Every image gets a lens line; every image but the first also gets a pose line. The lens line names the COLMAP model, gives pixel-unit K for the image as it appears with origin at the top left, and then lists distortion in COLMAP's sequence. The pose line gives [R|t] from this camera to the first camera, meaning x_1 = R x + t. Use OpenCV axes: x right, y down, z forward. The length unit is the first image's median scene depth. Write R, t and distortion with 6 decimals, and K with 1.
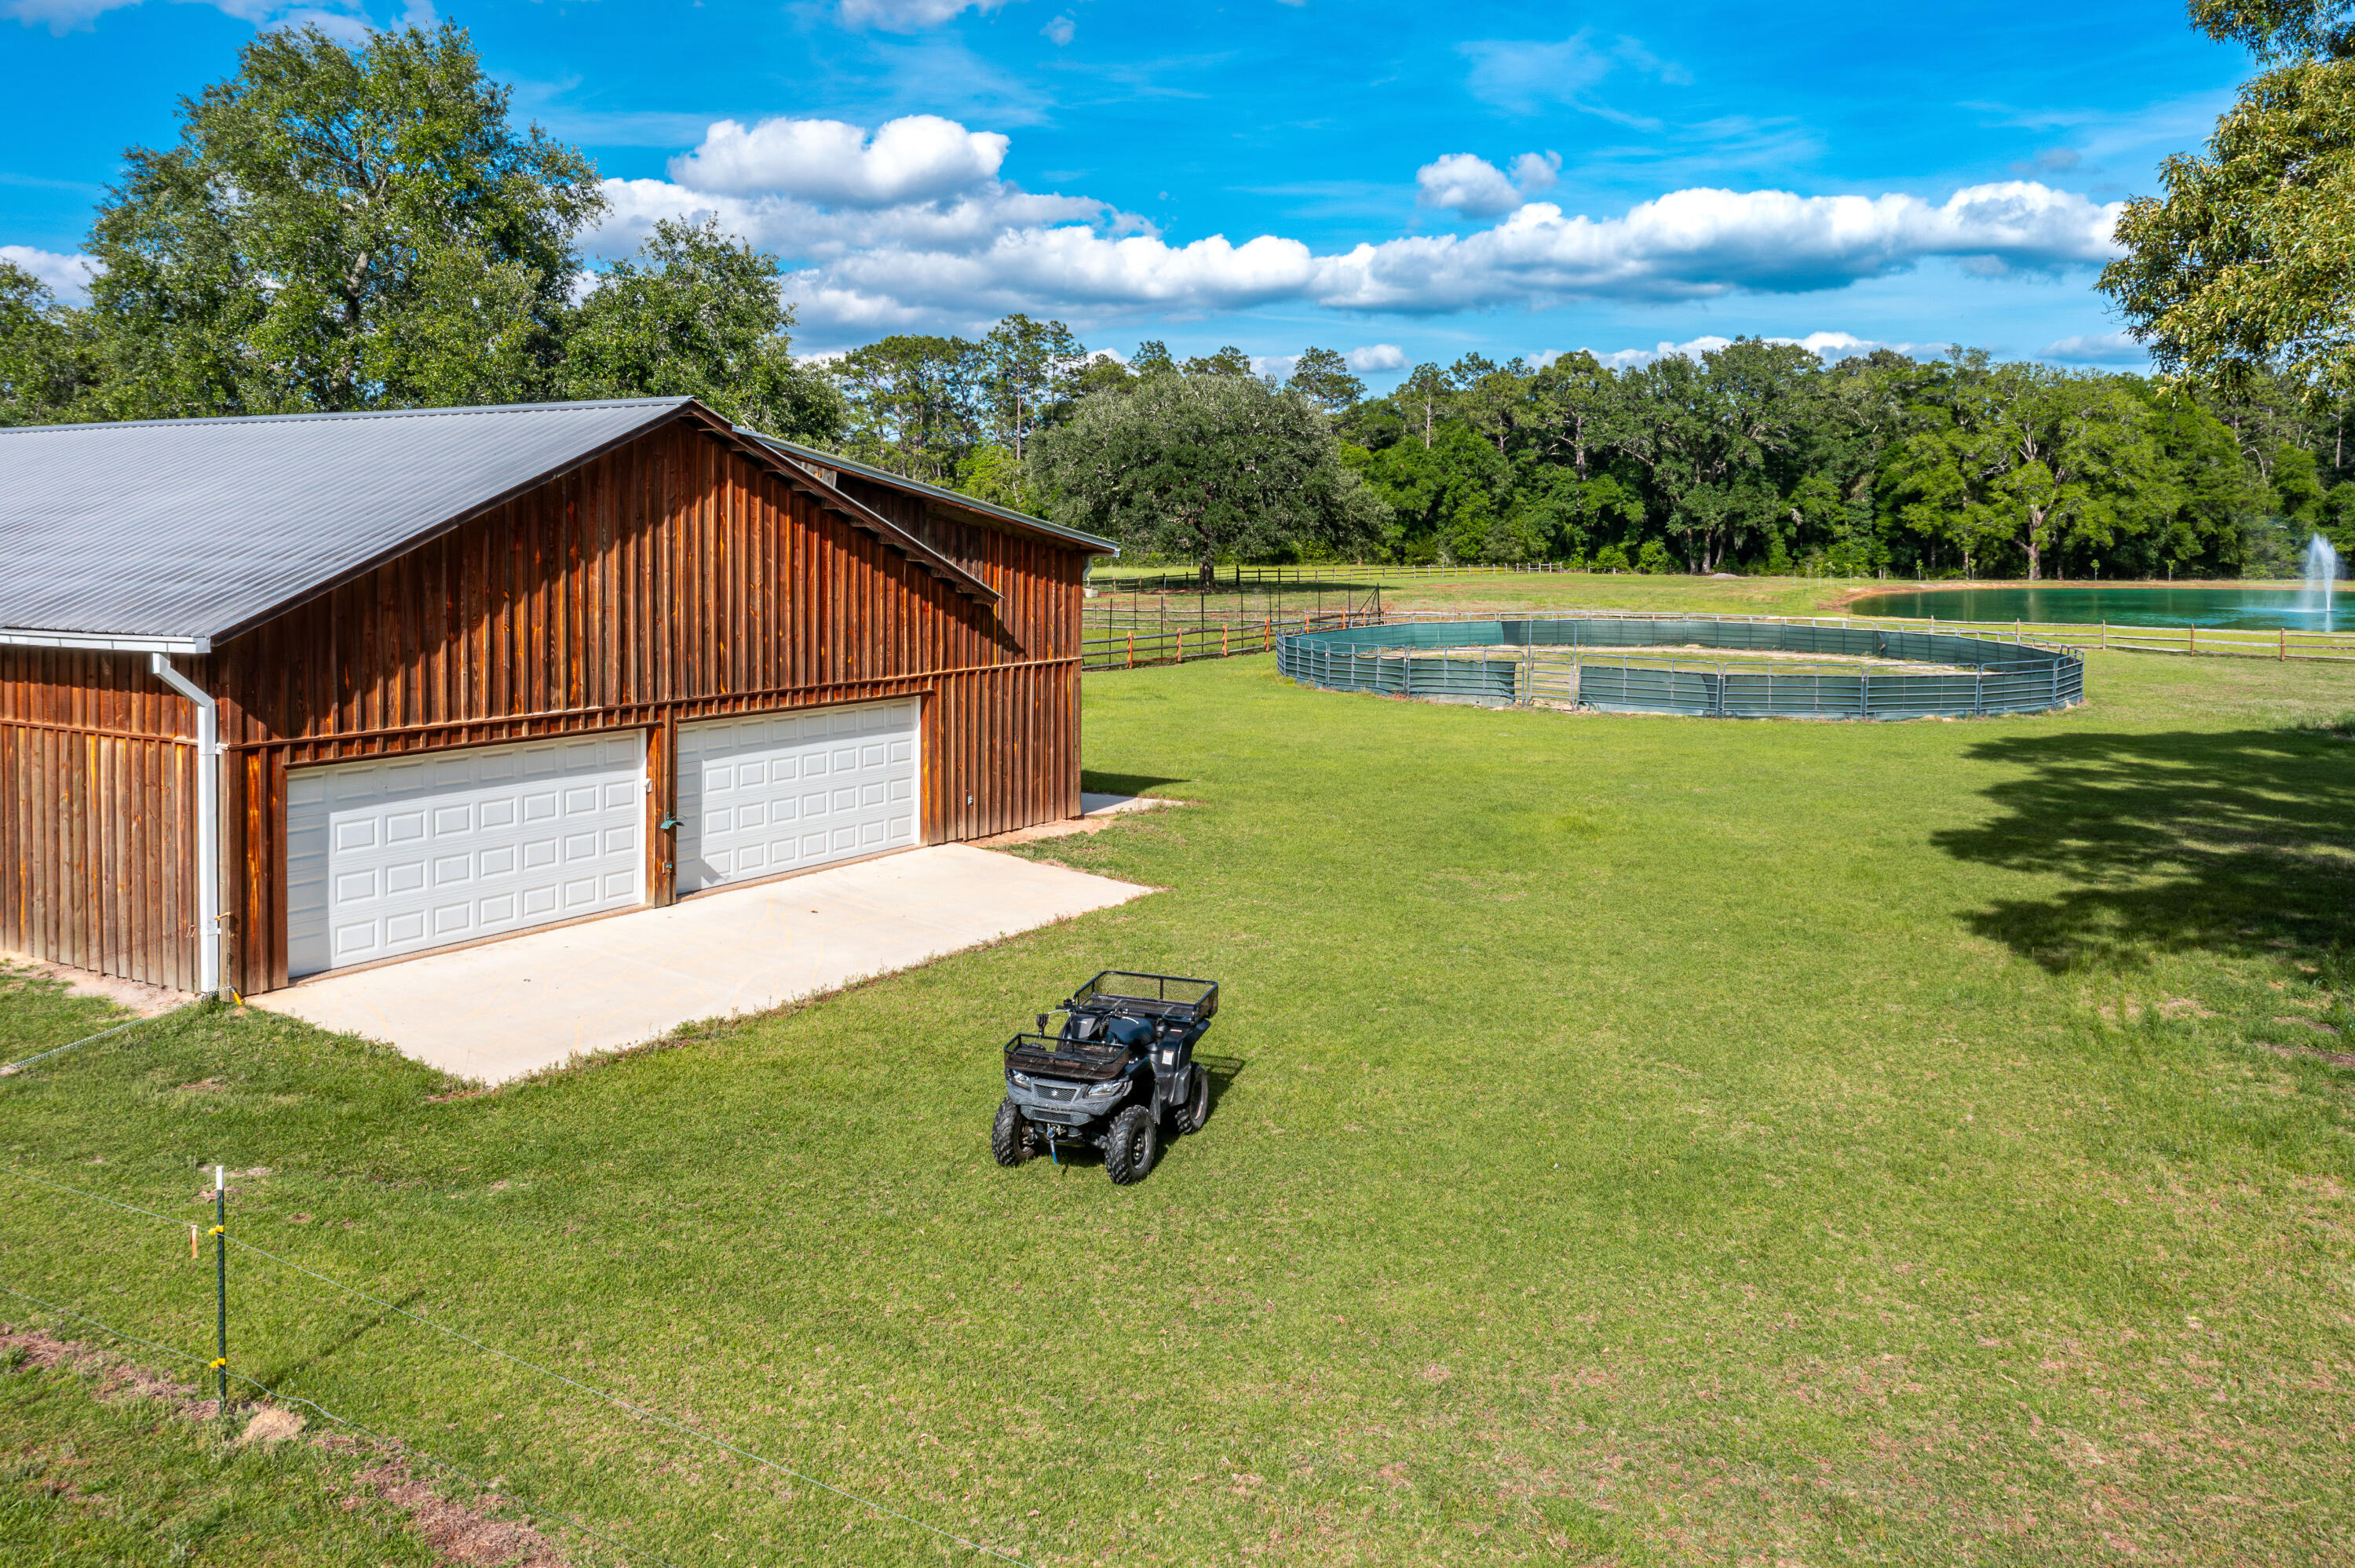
lens RADIAL K [[1912.3, 0, 1198.5], [0, 1912.3, 618.8], [0, 0, 1]] dist [-0.017078, 0.028842]
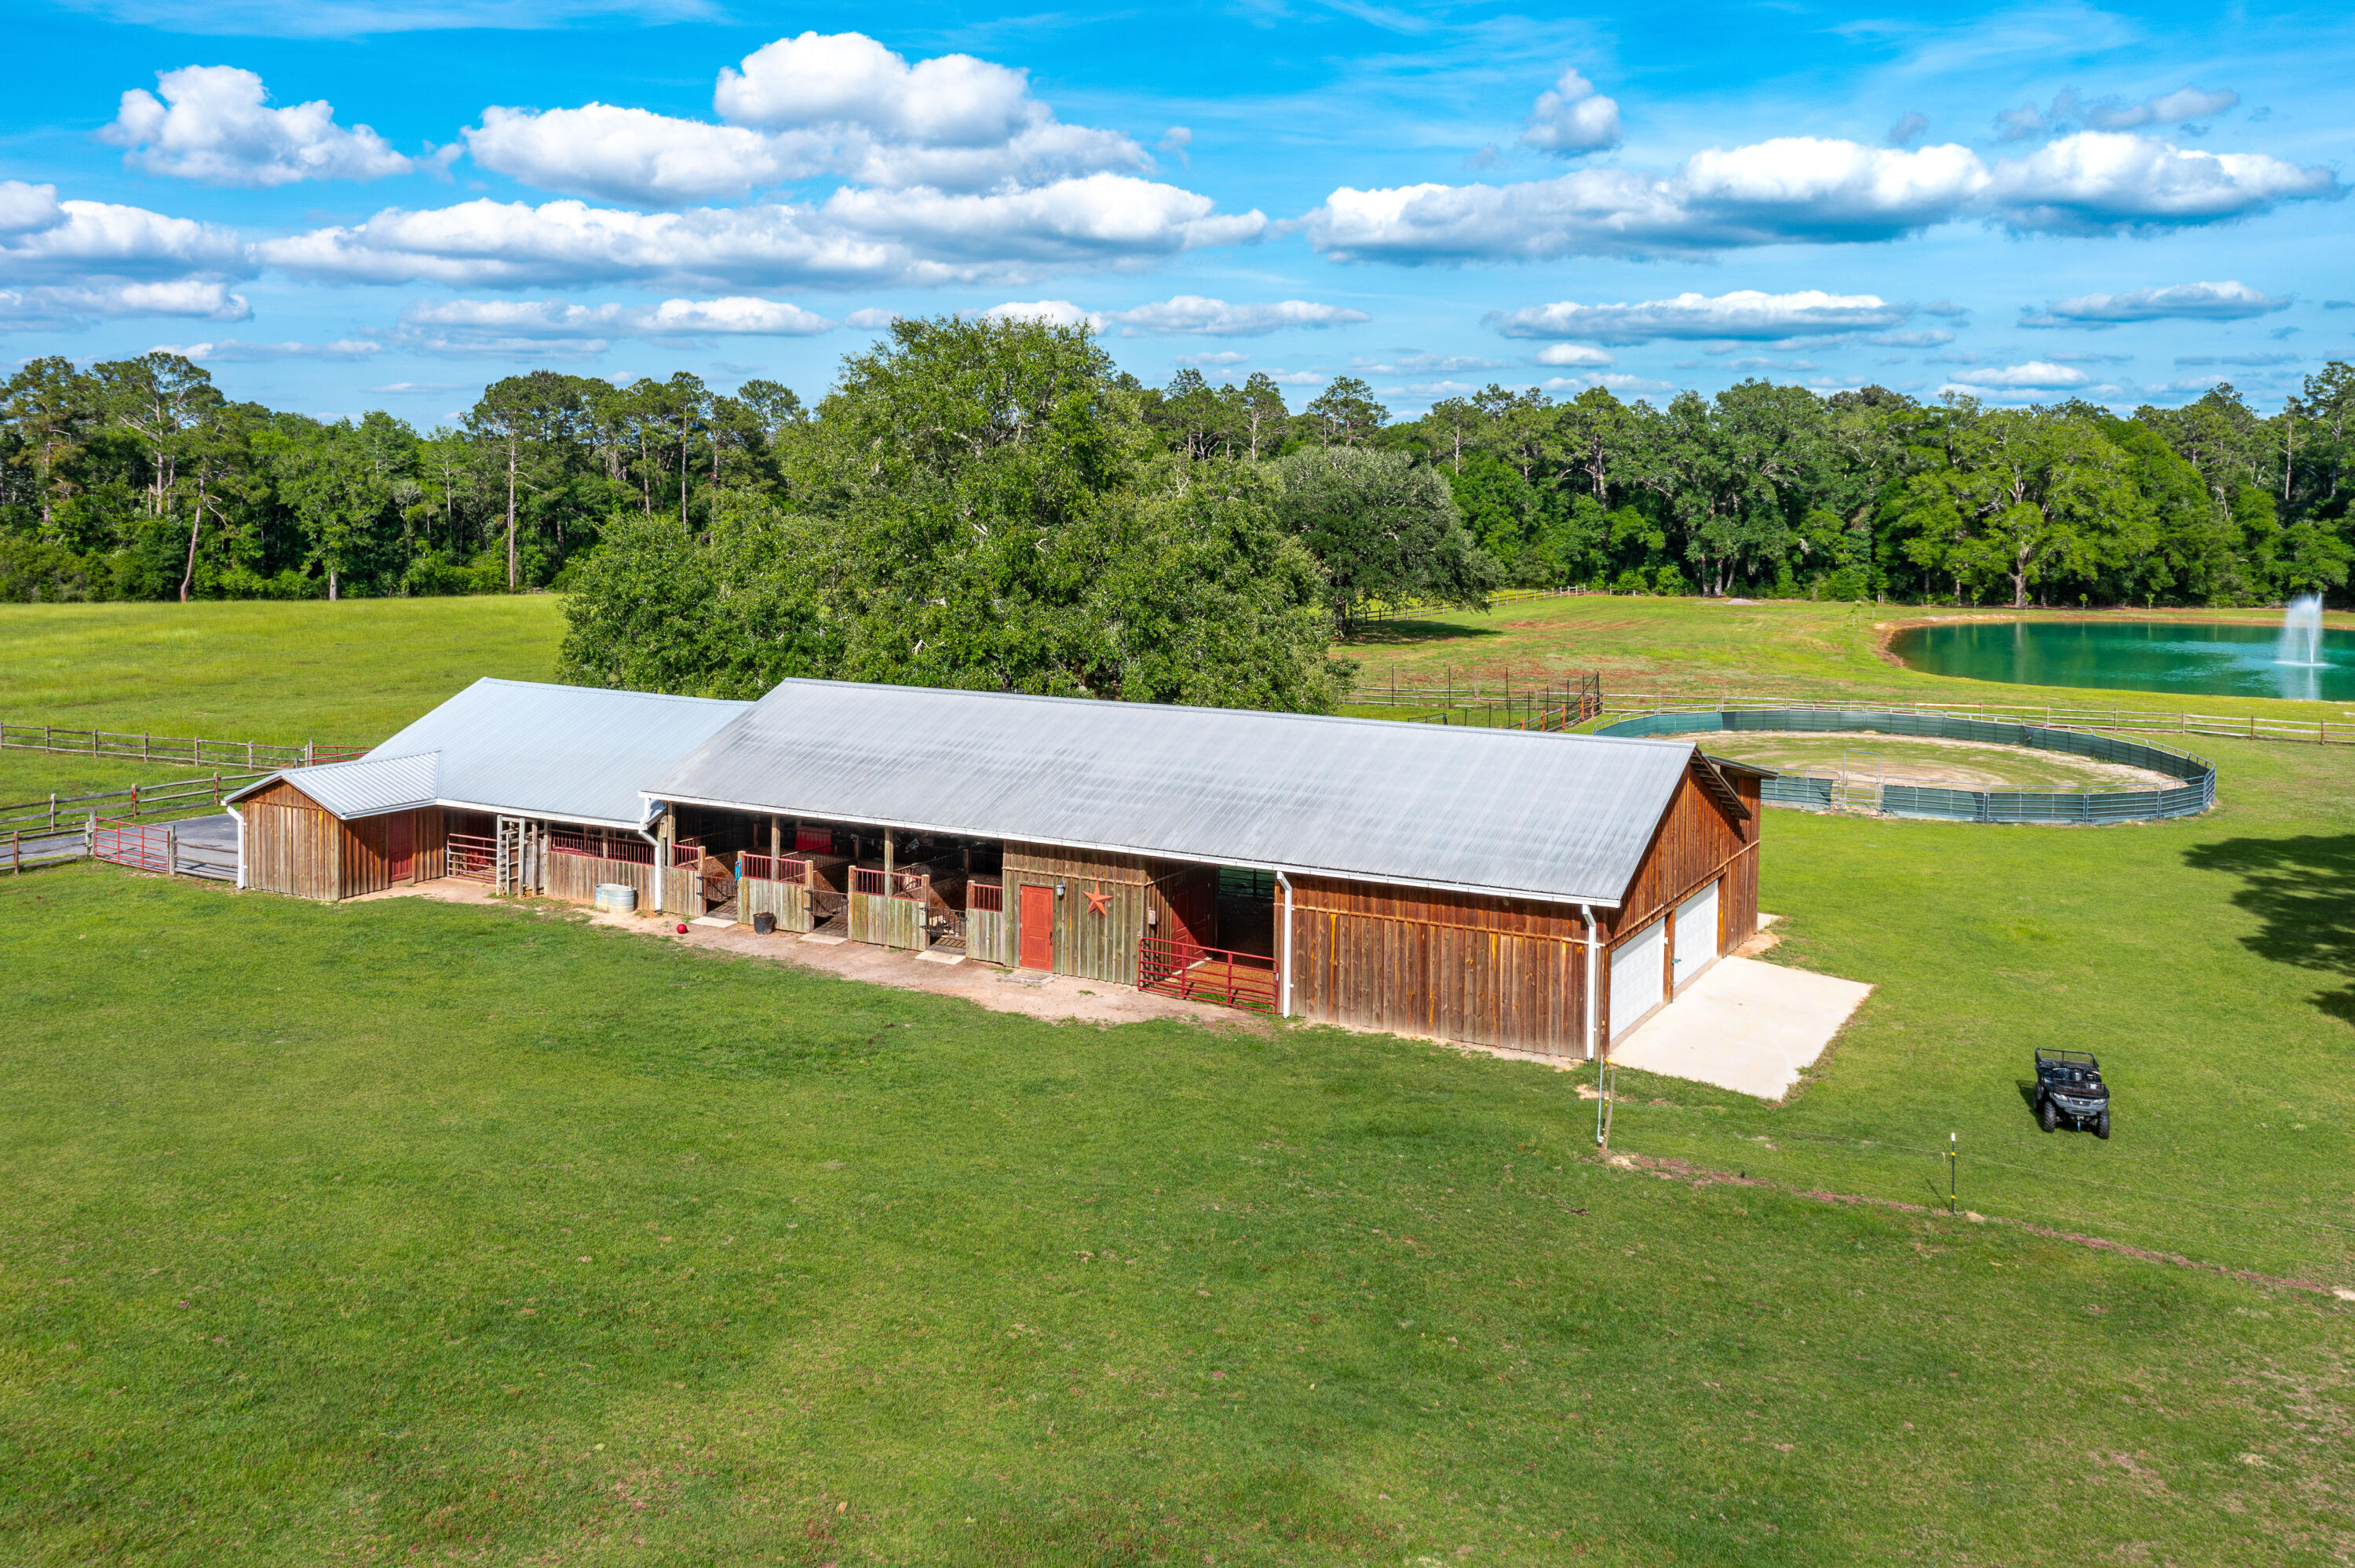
lens RADIAL K [[1959.6, 0, 1166.8], [0, 1959.6, 537.8], [0, 0, 1]] dist [0.002053, 0.002925]
pose [[0.999254, 0.006291, 0.038106, -0.095958], [-0.005349, 0.999679, -0.024768, -0.029633], [-0.038249, 0.024546, 0.998967, -0.106782]]
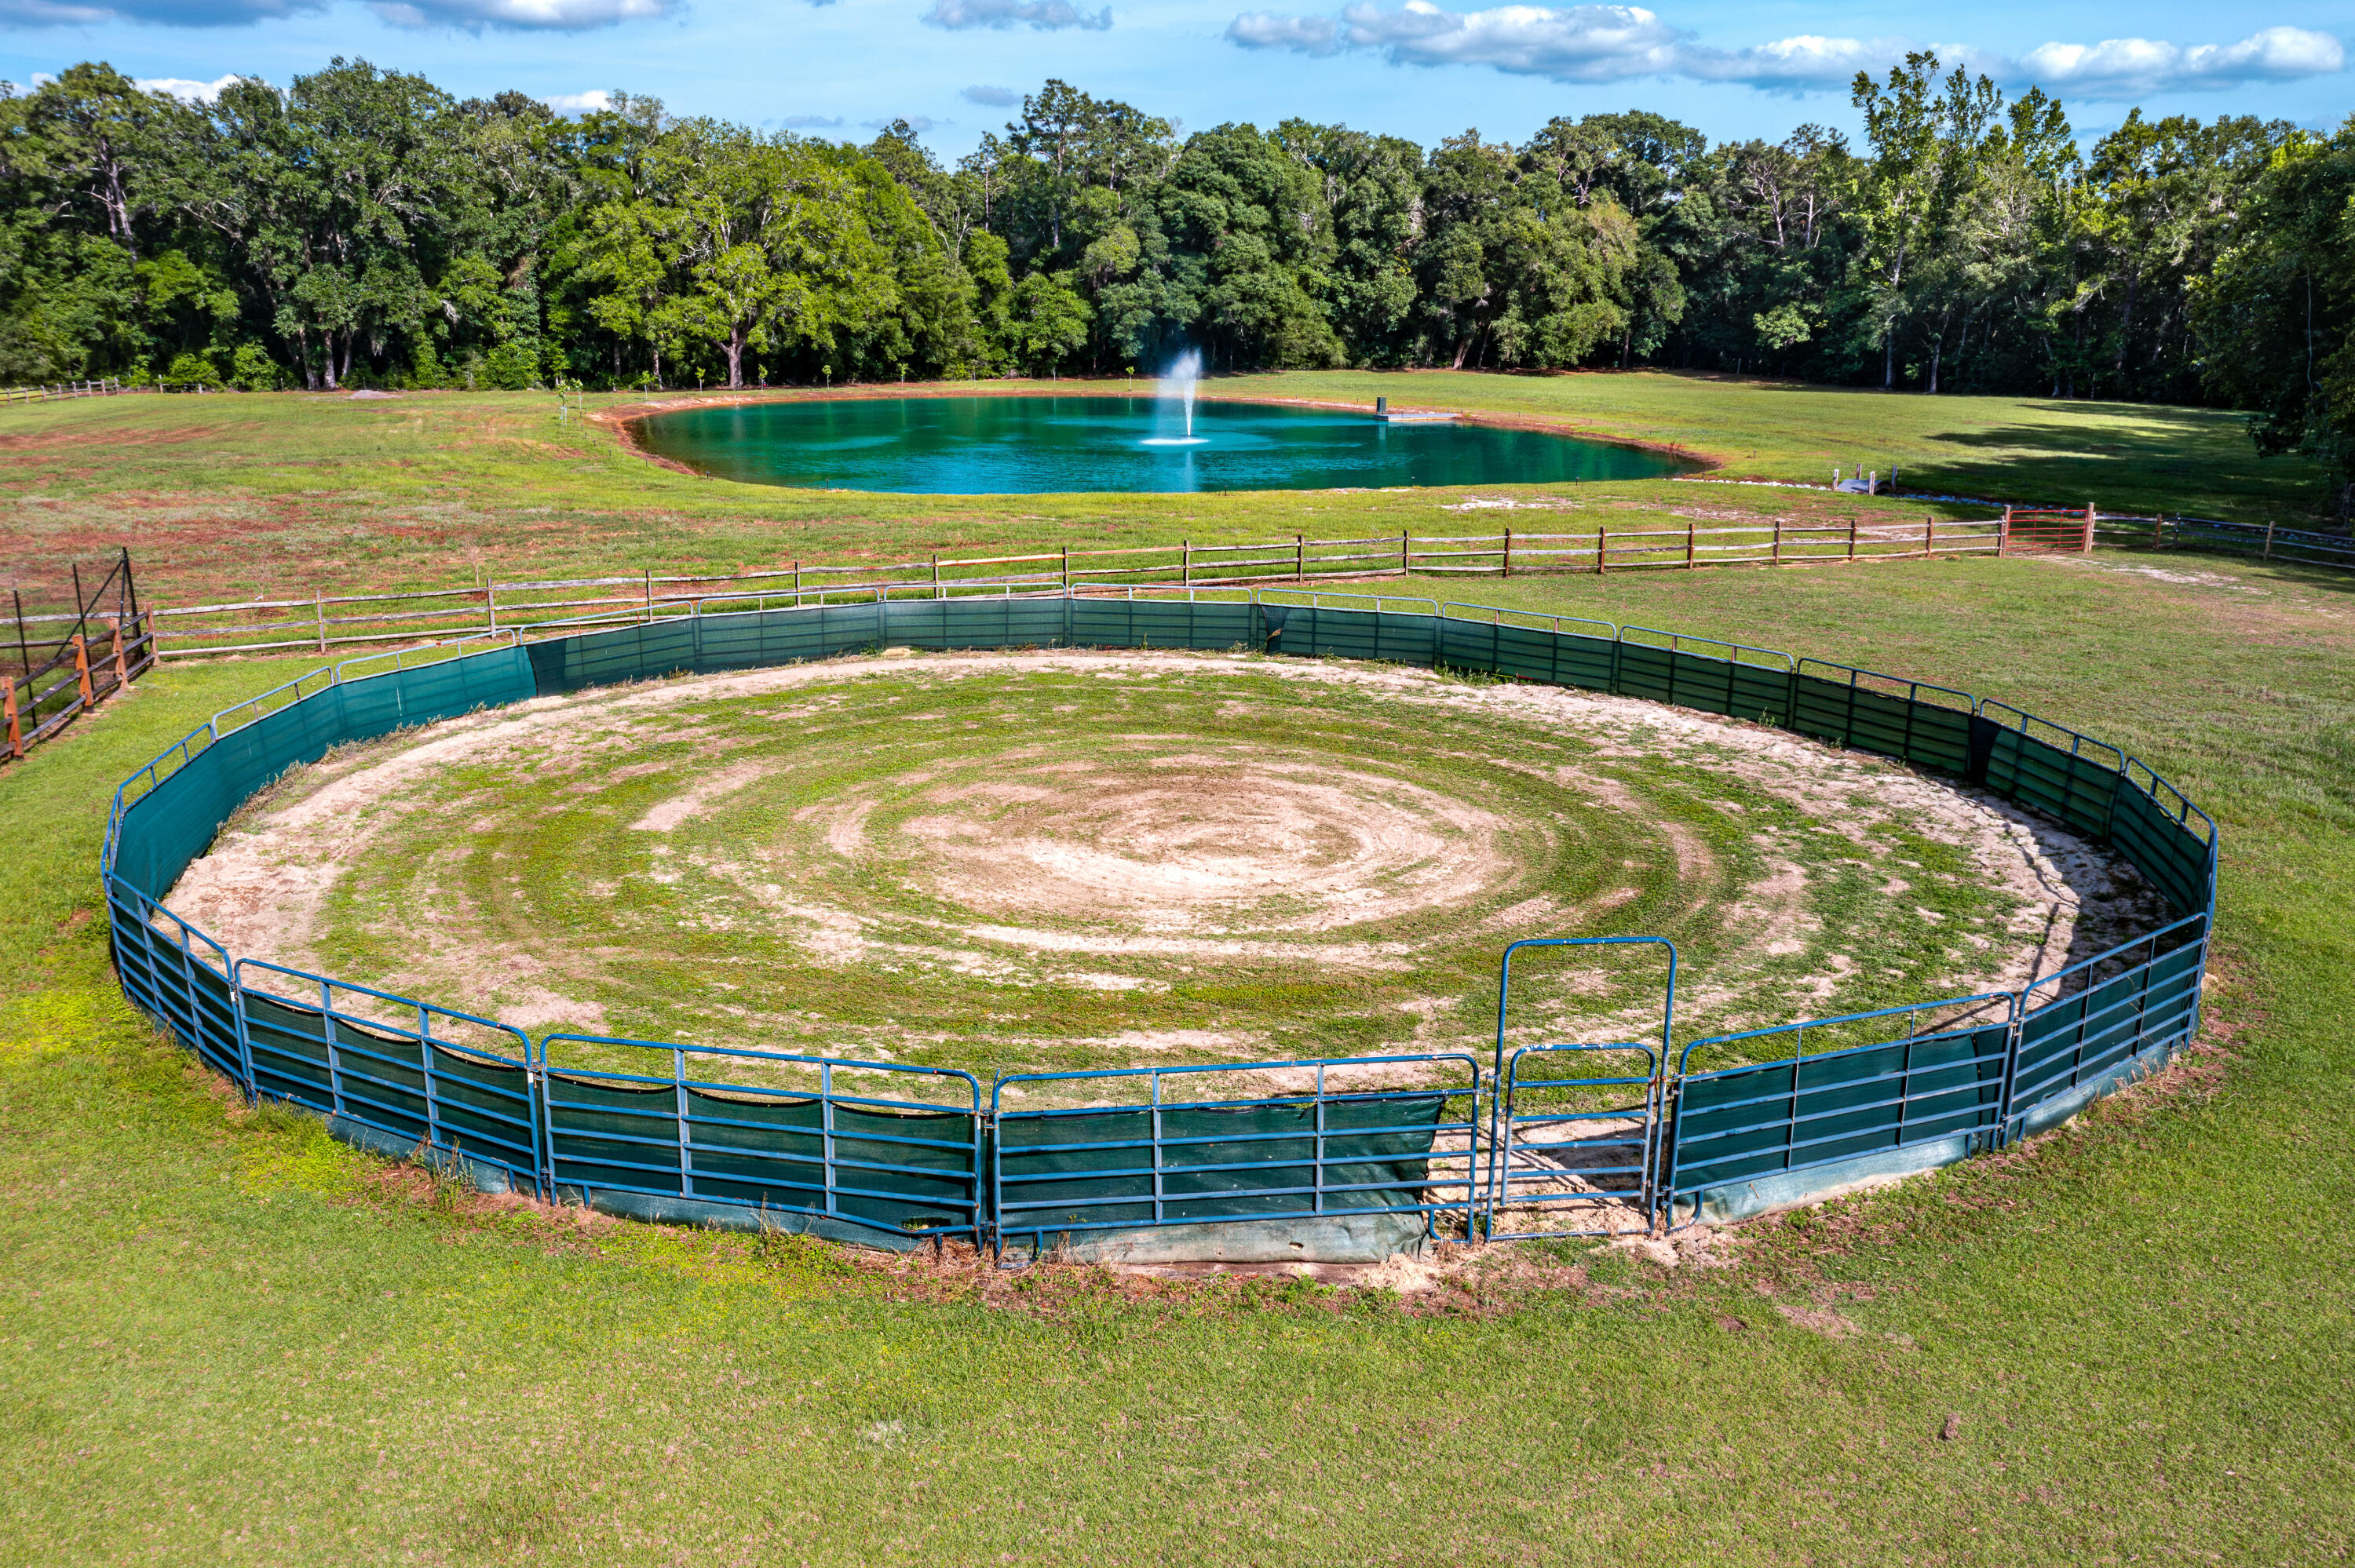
lens RADIAL K [[1959.6, 0, 1159.6], [0, 1959.6, 782.1], [0, 0, 1]] dist [0.002053, 0.002925]
pose [[0.750428, -0.157920, 0.641810, -0.009010], [0.032060, 0.978591, 0.203300, -0.020014], [-0.660174, -0.131986, 0.739425, 0.210904]]
